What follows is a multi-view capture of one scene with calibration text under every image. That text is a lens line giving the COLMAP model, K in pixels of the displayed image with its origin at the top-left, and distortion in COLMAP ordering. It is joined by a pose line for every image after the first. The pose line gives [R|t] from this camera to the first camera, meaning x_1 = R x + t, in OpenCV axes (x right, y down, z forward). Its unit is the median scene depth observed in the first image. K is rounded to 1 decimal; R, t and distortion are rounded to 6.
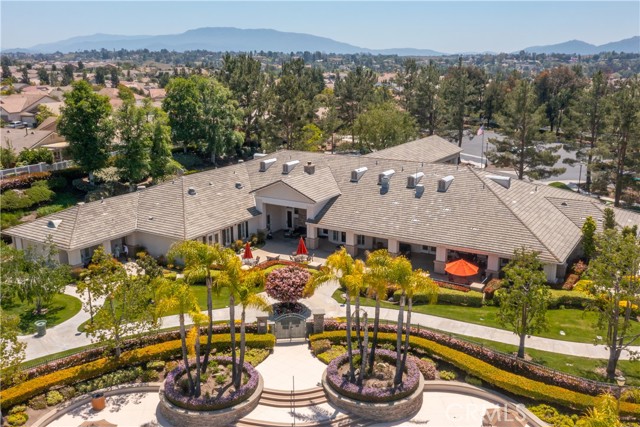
lens RADIAL K [[602.2, 0, 320.0], [0, 602.2, 213.5], [0, 0, 1]] dist [-0.007788, -0.005278]
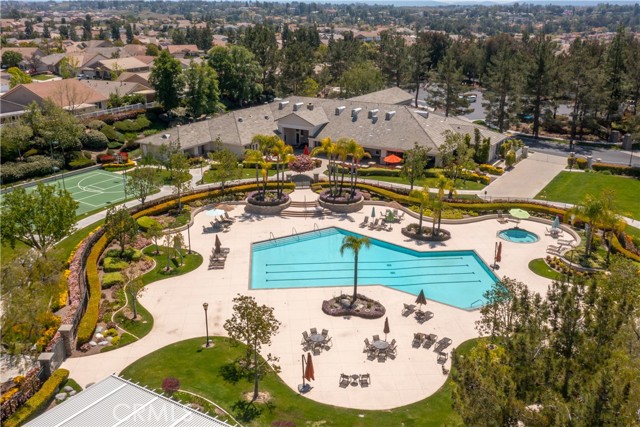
lens RADIAL K [[602.2, 0, 320.0], [0, 602.2, 213.5], [0, 0, 1]] dist [-0.007788, -0.005278]
pose [[0.999956, 0.003321, 0.008734, -0.003687], [-0.003992, 0.996953, 0.077903, 0.078938], [-0.008449, -0.077934, 0.996923, -0.598462]]
